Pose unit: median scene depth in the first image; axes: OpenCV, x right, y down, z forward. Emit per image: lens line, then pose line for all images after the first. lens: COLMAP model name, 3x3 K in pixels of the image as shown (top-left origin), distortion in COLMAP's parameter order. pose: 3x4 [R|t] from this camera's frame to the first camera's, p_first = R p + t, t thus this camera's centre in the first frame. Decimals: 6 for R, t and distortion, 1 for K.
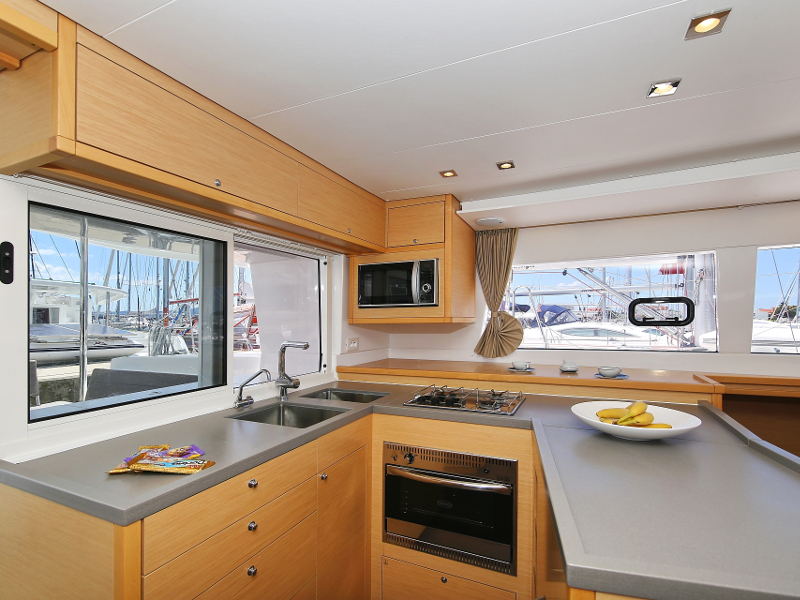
lens RADIAL K [[383.0, 0, 404.4], [0, 383.0, 318.3], [0, 0, 1]] dist [0.001256, -0.000288]
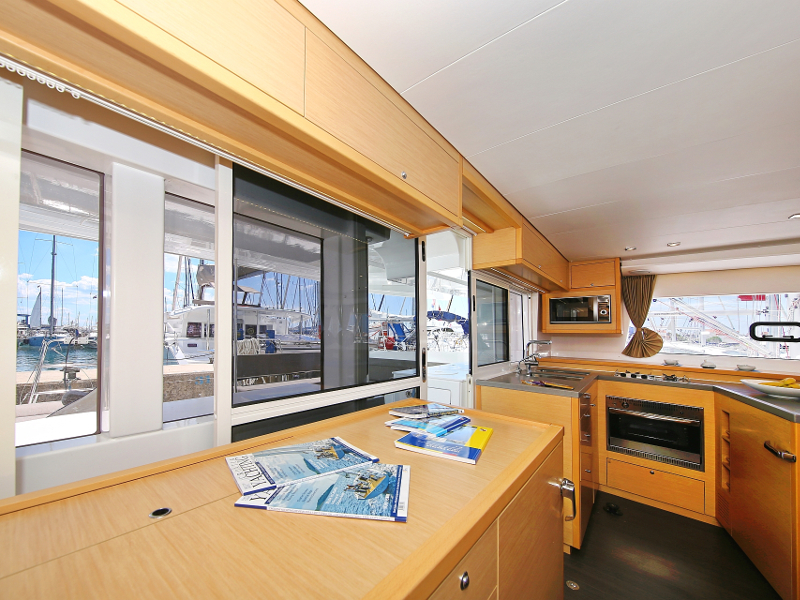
lens RADIAL K [[303.5, 0, 399.7], [0, 303.5, 305.6], [0, 0, 1]] dist [-0.001260, -0.000187]
pose [[0.969972, 0.014916, -0.242760, -0.456070], [-0.033519, 0.996792, -0.072682, 0.016068], [0.240897, 0.078637, 0.967360, -0.480755]]
